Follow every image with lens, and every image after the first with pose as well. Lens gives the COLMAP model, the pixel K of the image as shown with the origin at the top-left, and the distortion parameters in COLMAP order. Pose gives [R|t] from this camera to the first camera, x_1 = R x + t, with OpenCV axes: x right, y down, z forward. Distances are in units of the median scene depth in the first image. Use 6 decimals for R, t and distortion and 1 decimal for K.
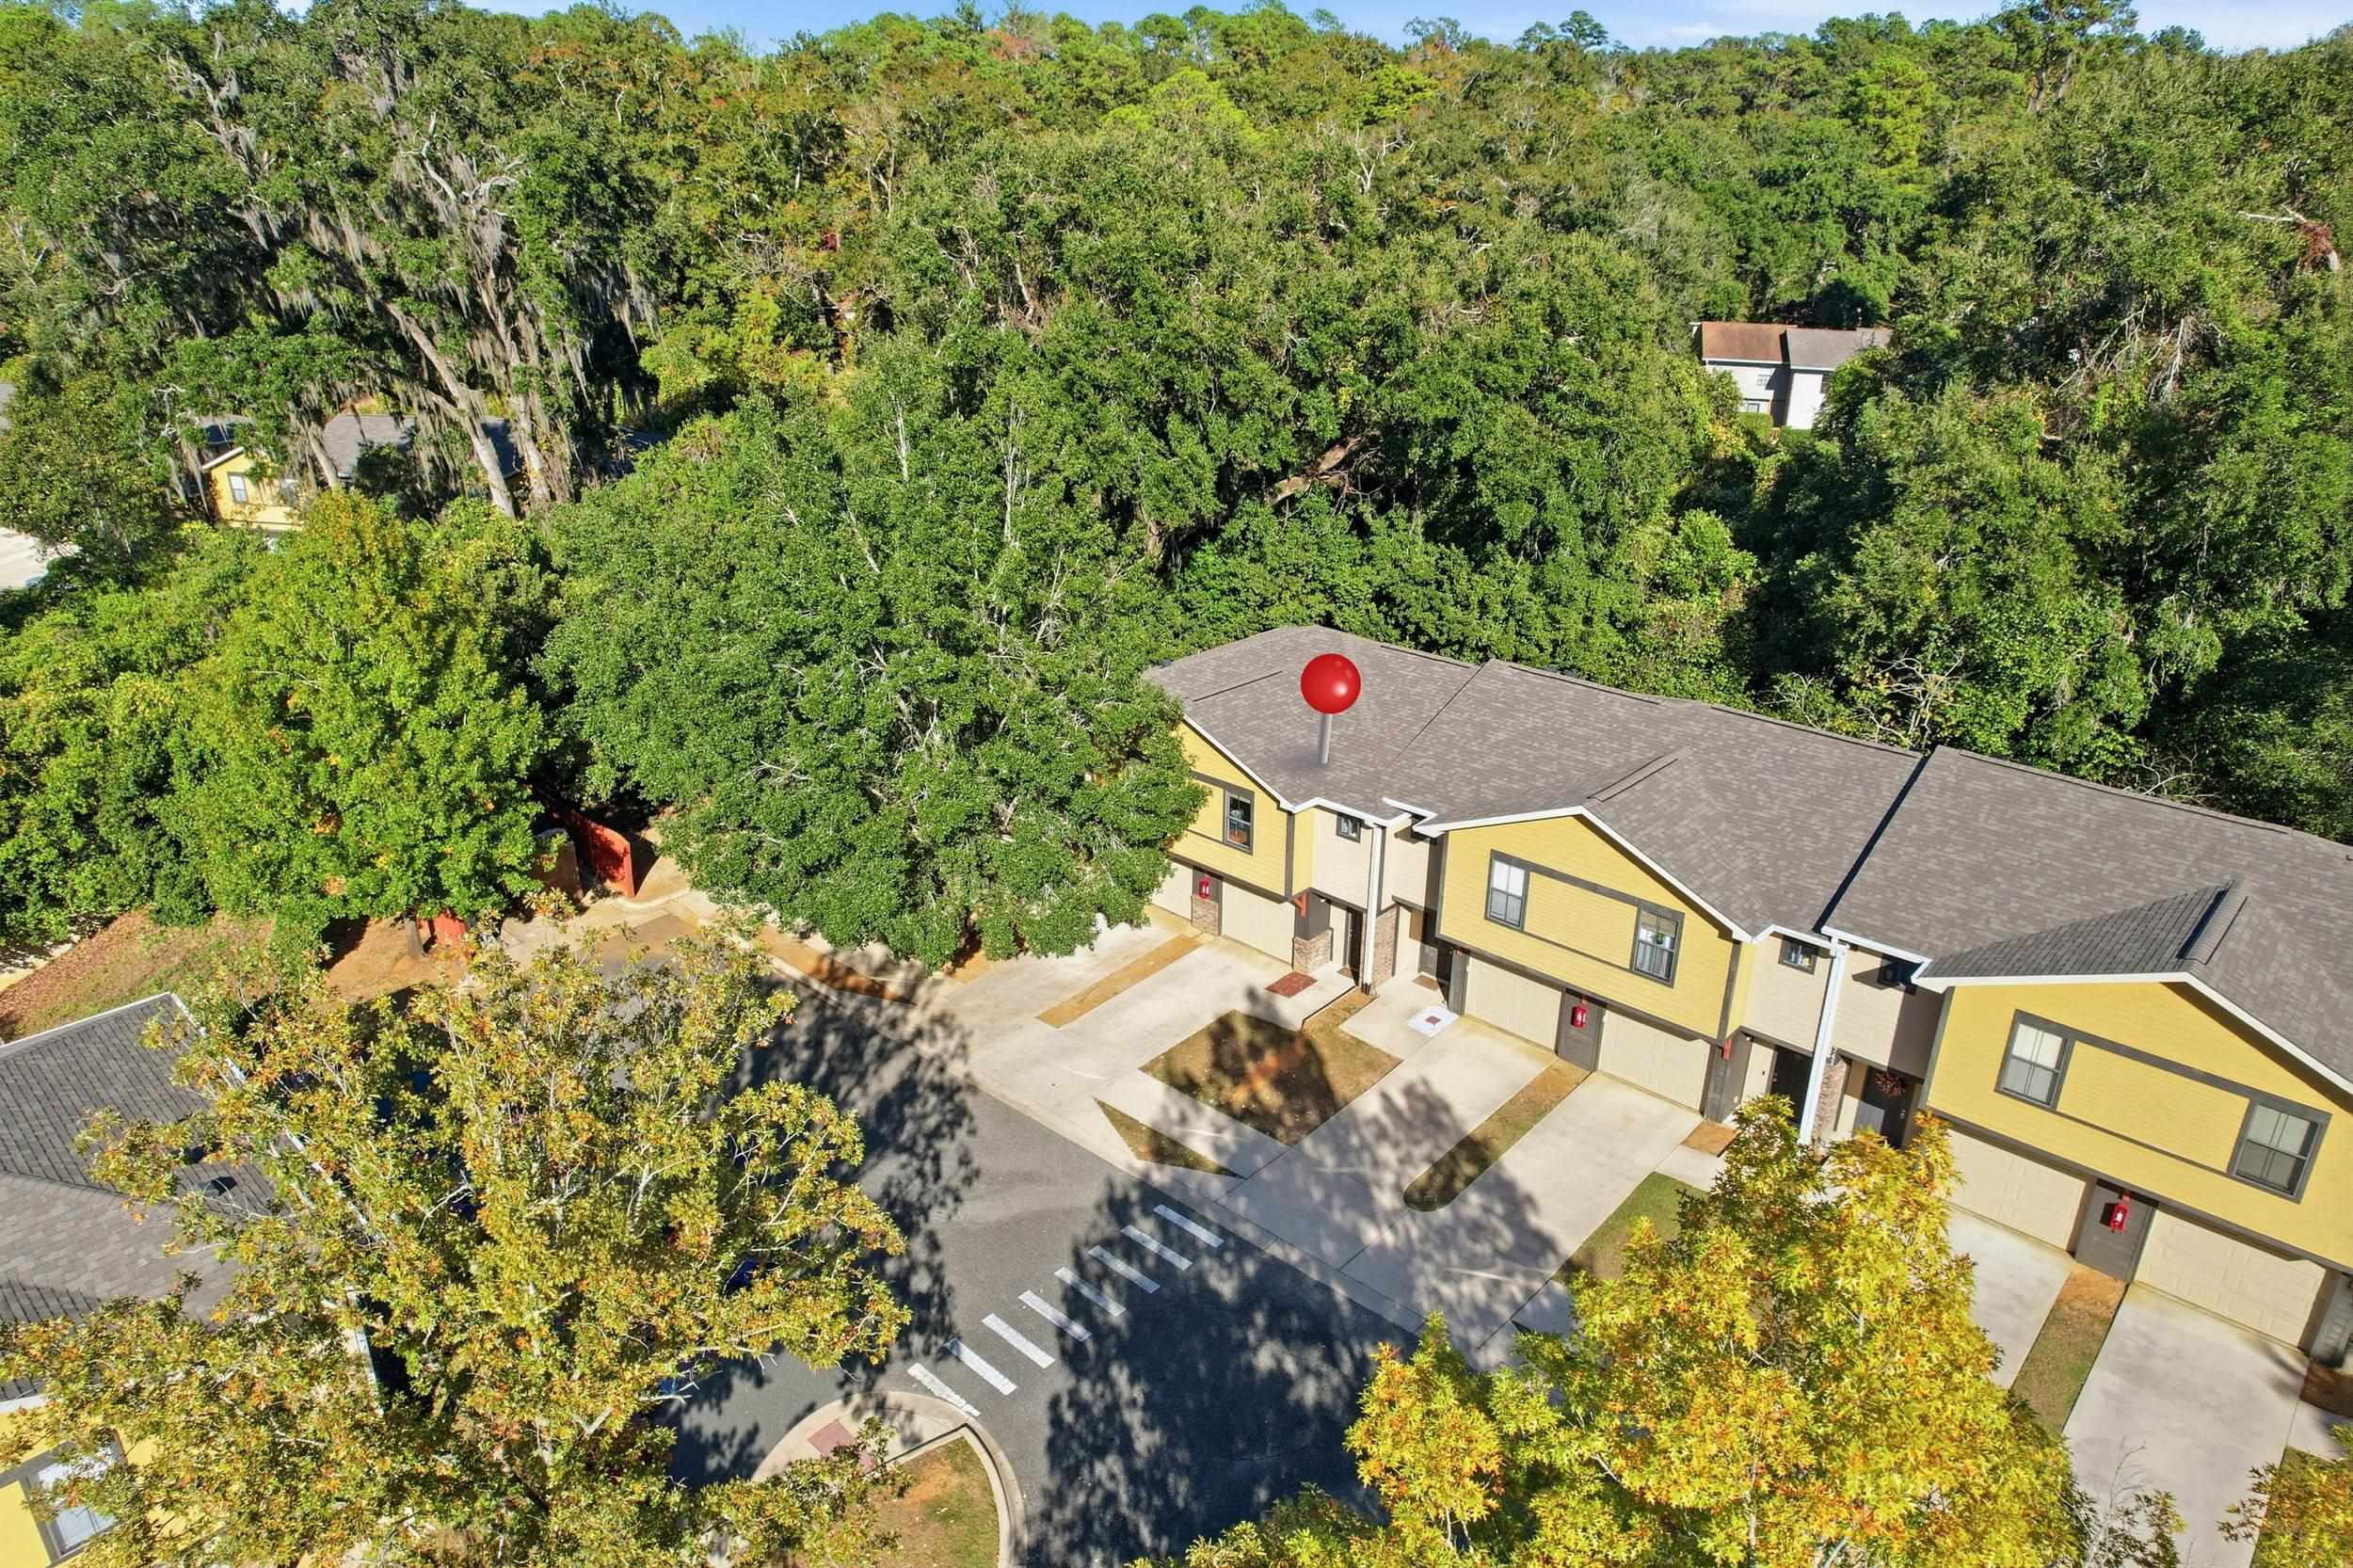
lens RADIAL K [[1481.8, 0, 1176.5], [0, 1481.8, 784.0], [0, 0, 1]] dist [0.001156, 0.000277]
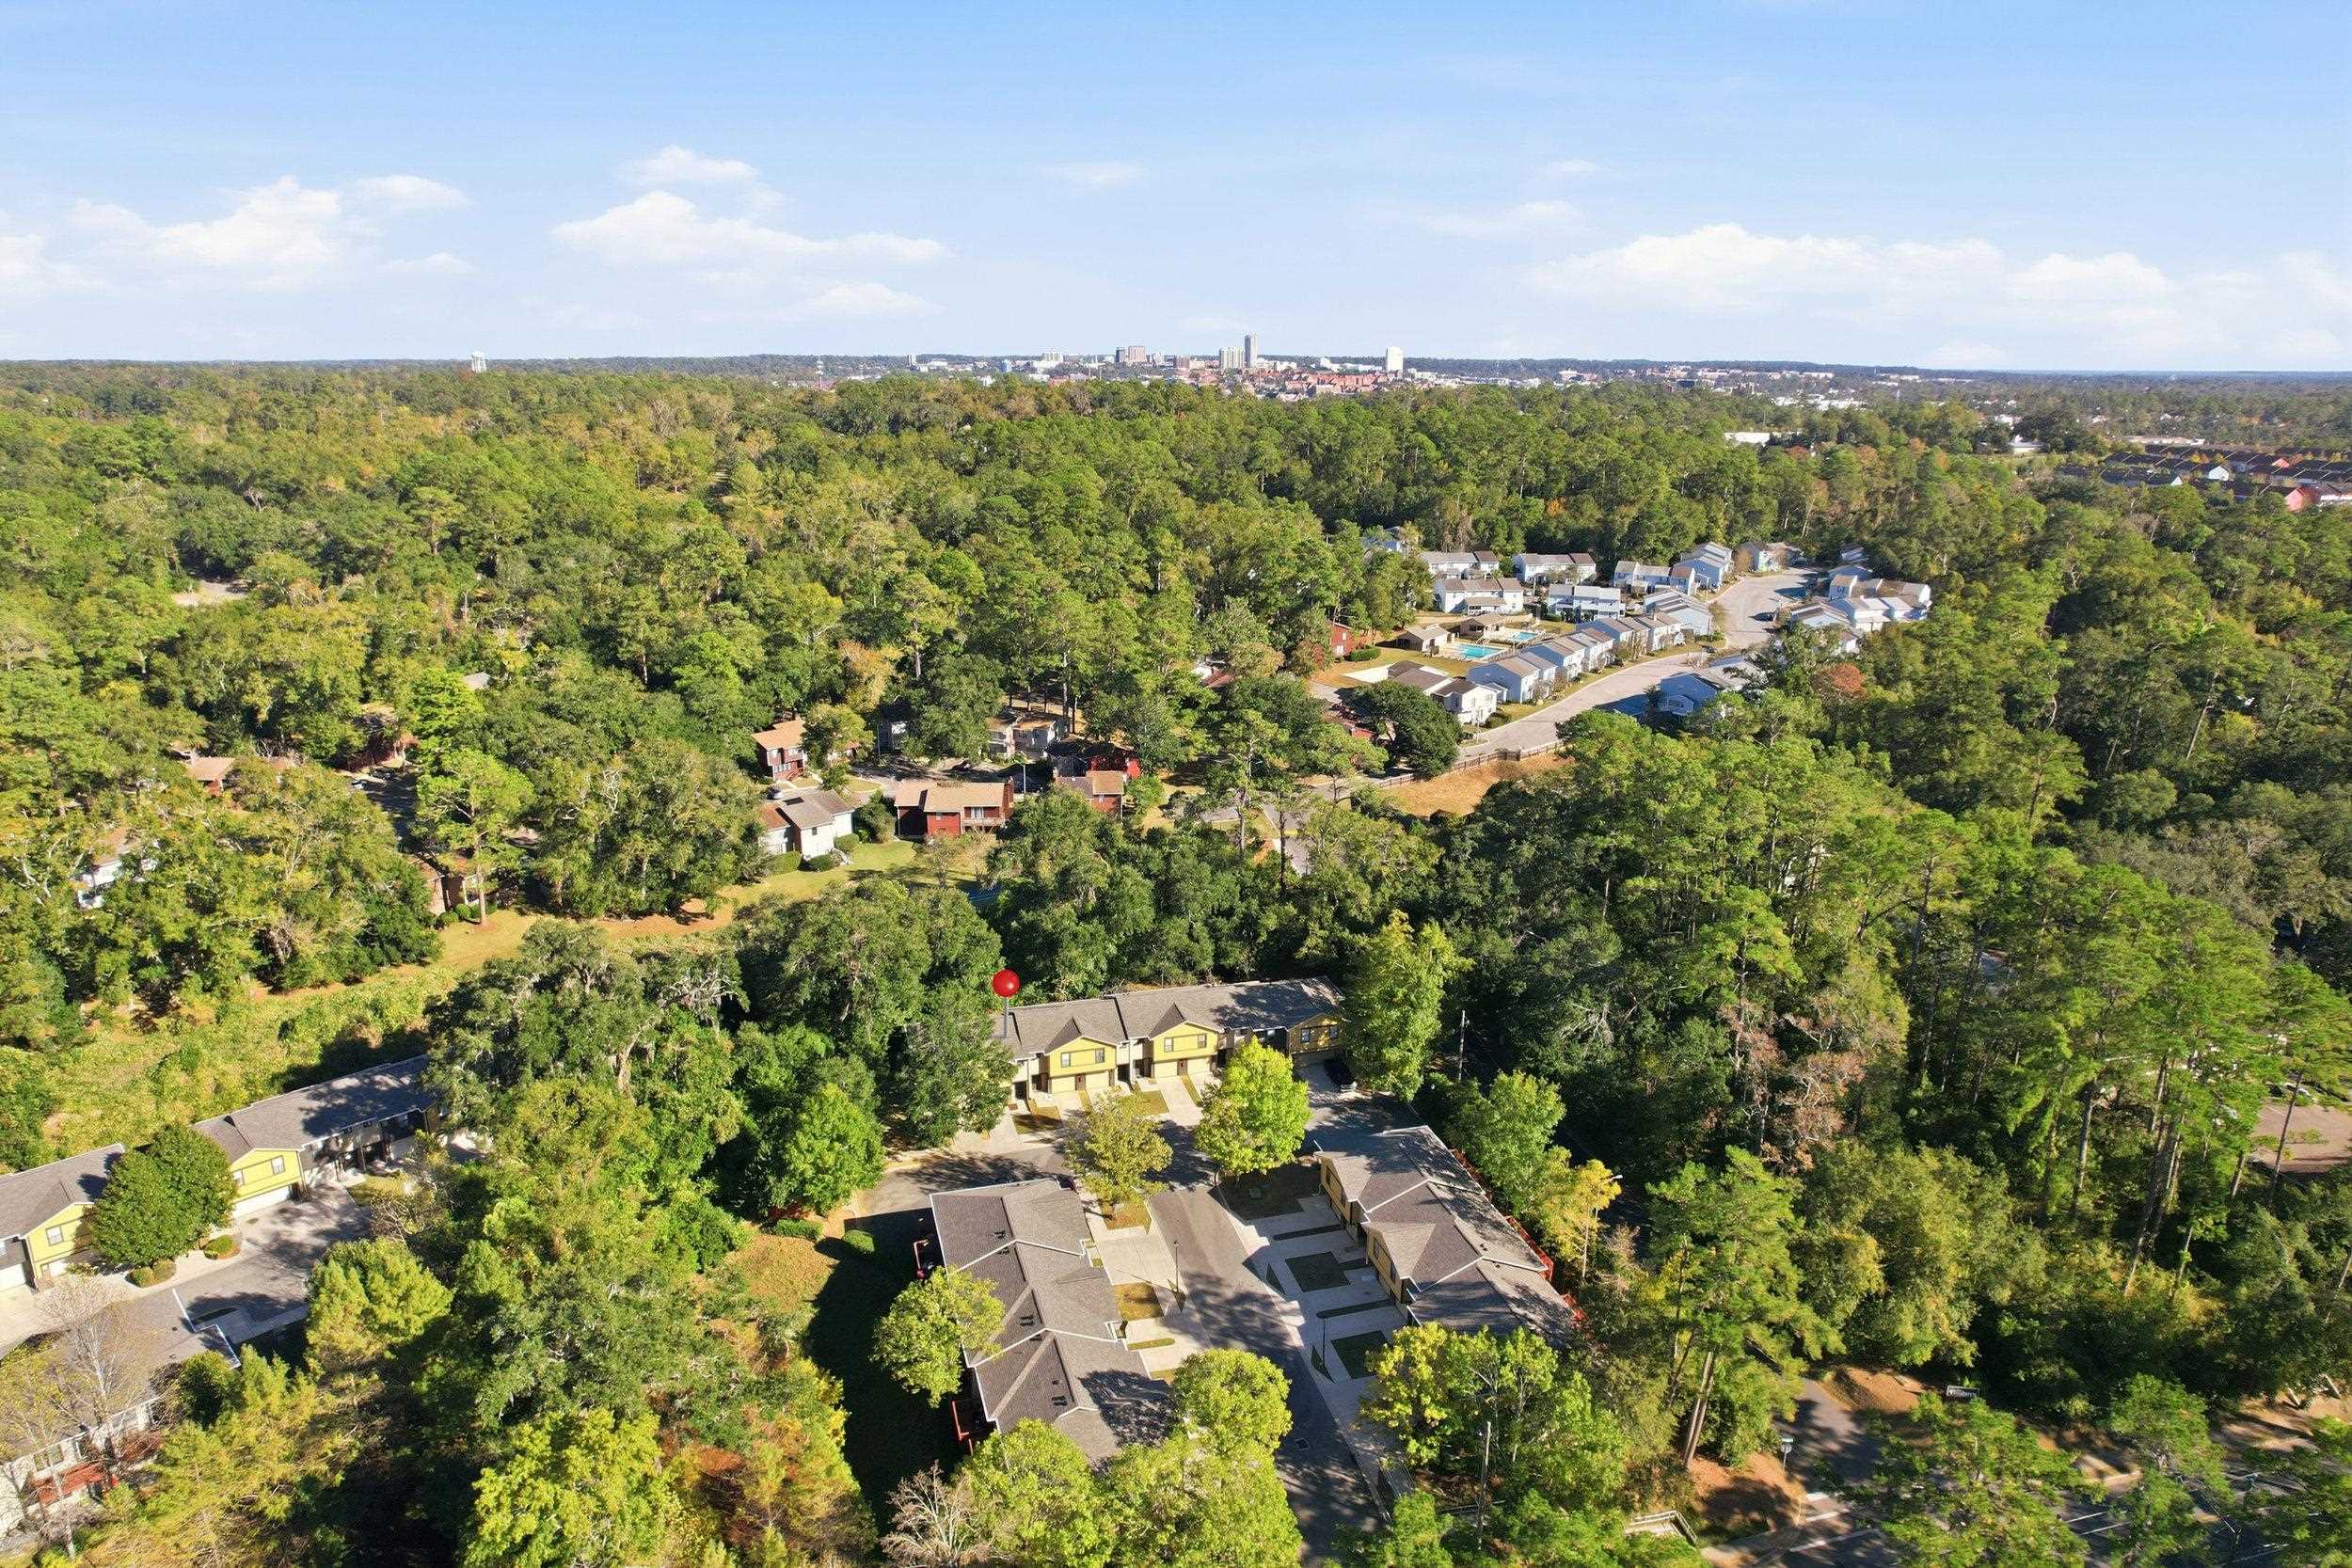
lens RADIAL K [[1494.5, 0, 1176.0], [0, 1494.5, 784.0], [0, 0, 1]] dist [0.169470, 0.000275]
pose [[0.598291, -0.252603, 0.760421, -2.631517], [0.334760, 0.941018, 0.049209, -0.766542], [-0.728000, 0.225117, 0.647563, -2.213720]]
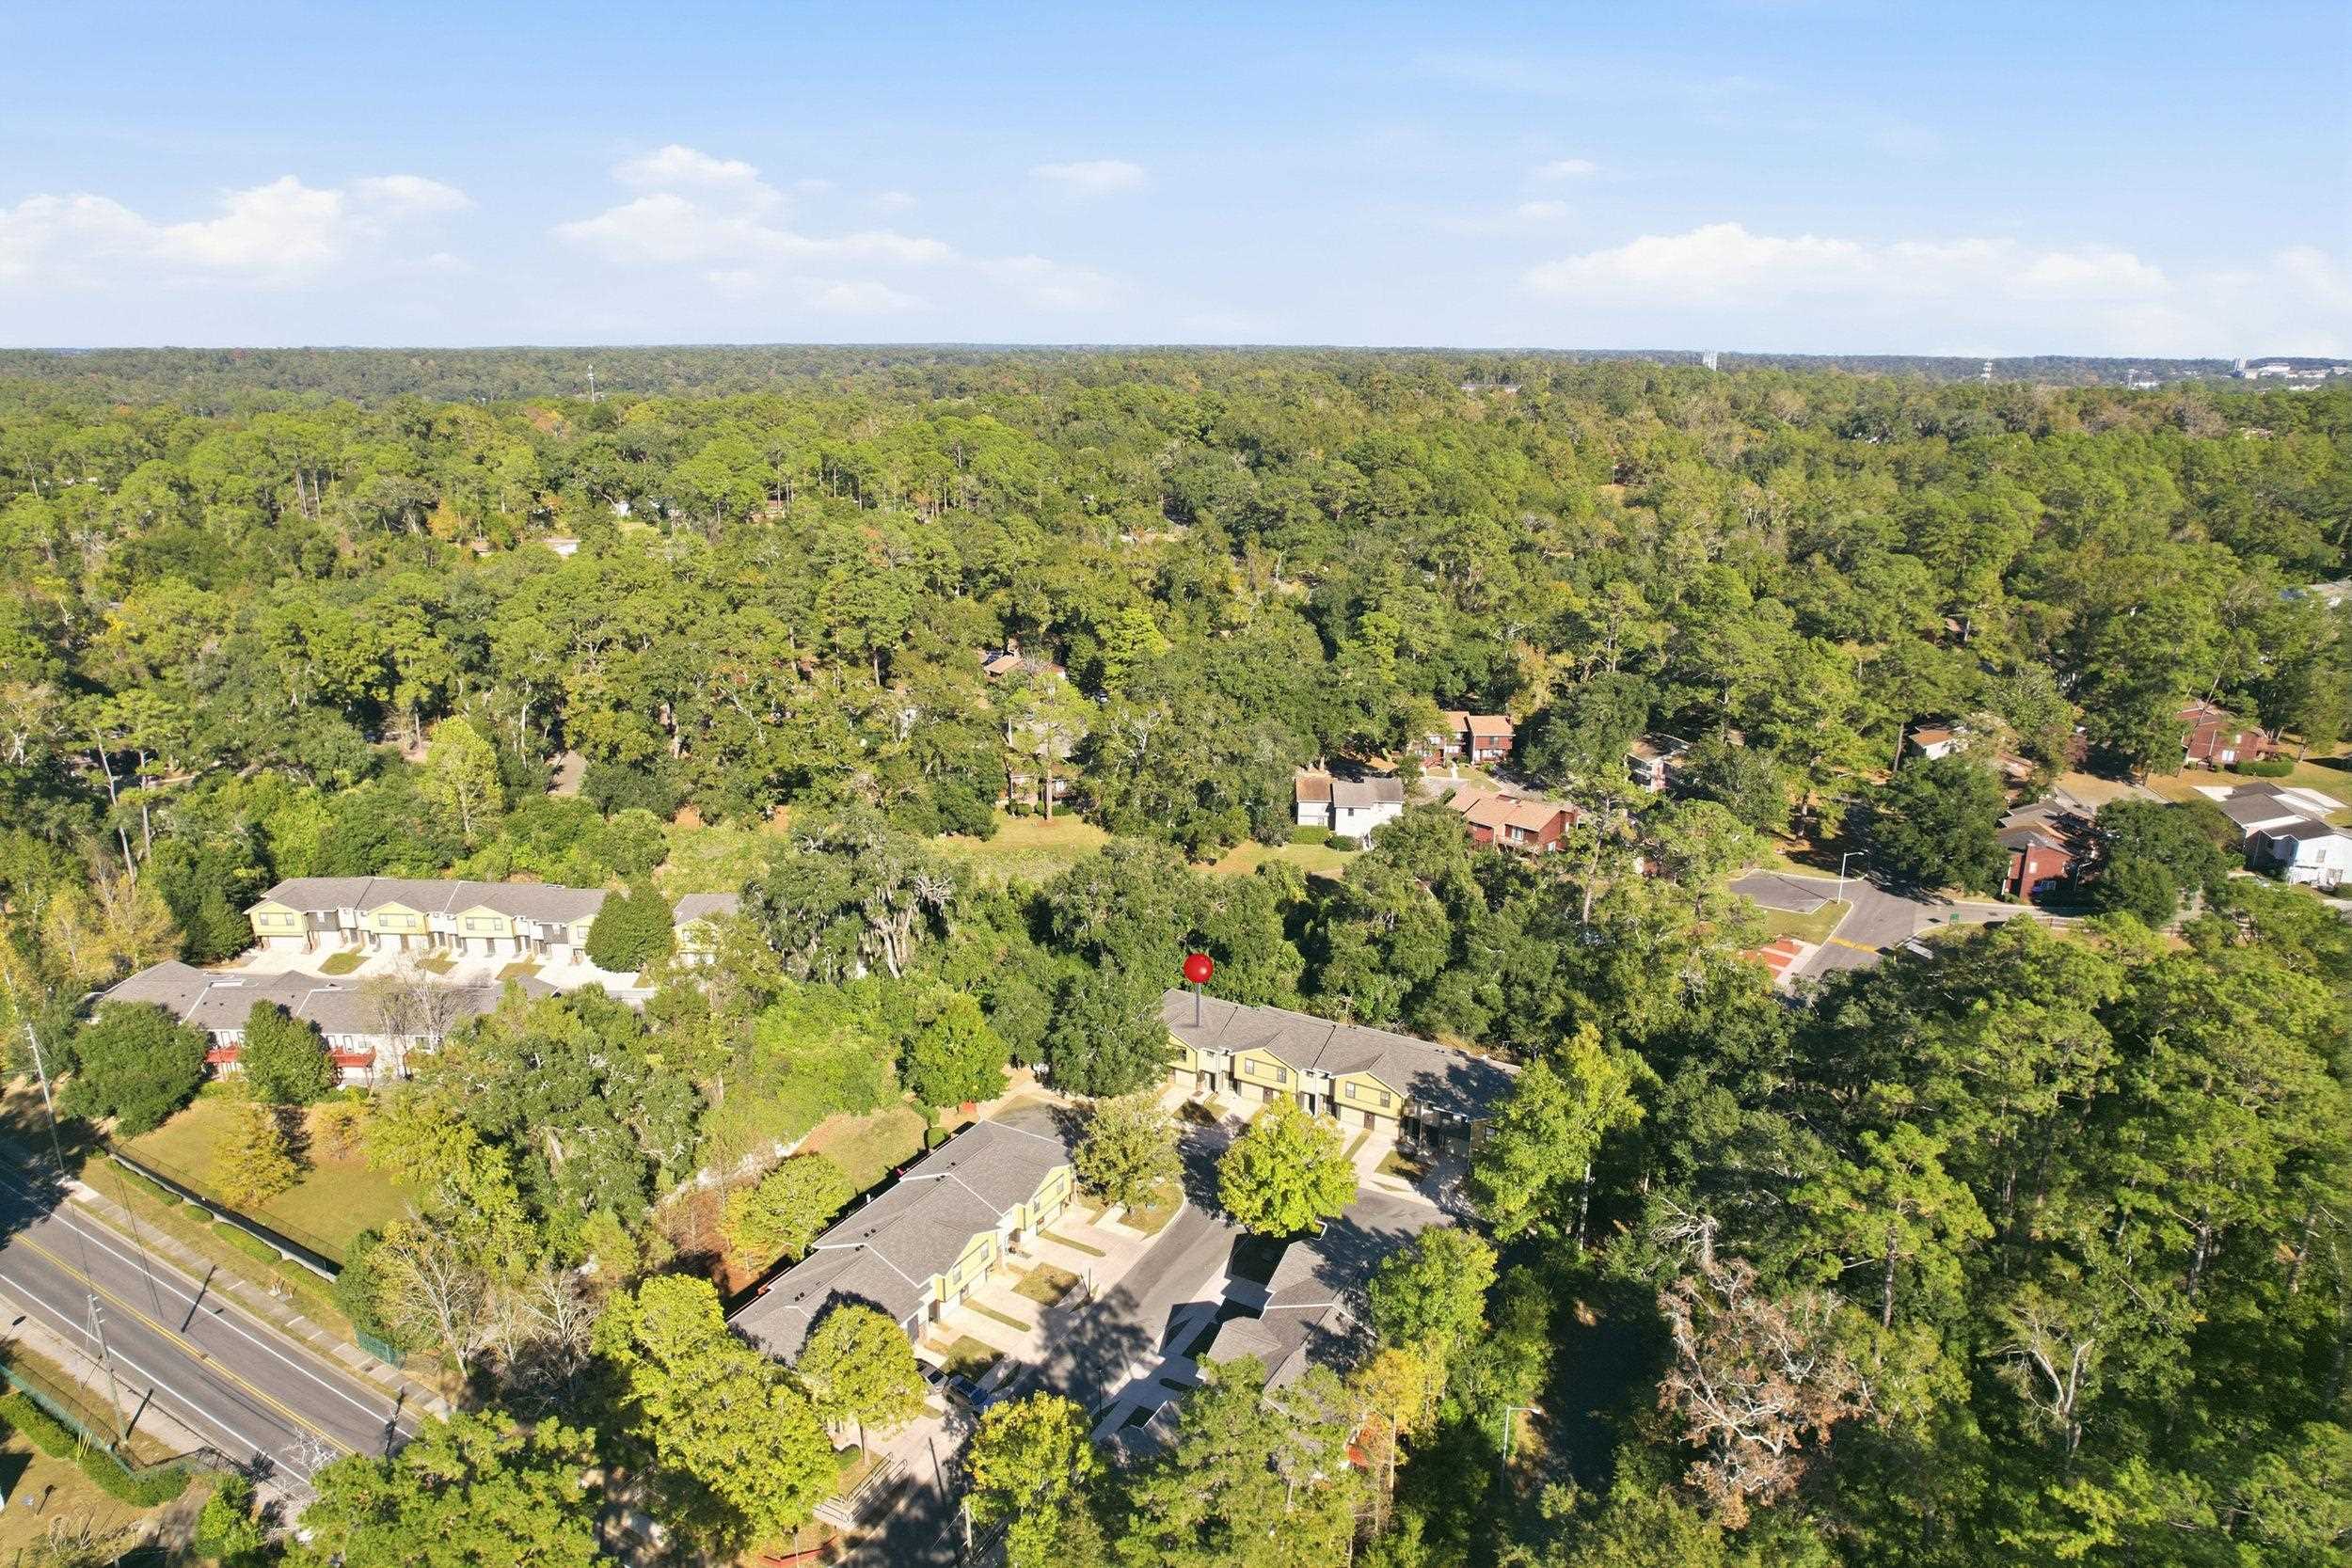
lens RADIAL K [[1494.5, 0, 1176.0], [0, 1494.5, 784.0], [0, 0, 1]] dist [0.169470, 0.000275]
pose [[0.974224, -0.062607, 0.216721, -0.849469], [0.084166, 0.992222, -0.091715, -0.345494], [-0.209294, 0.107591, 0.971916, -3.184630]]
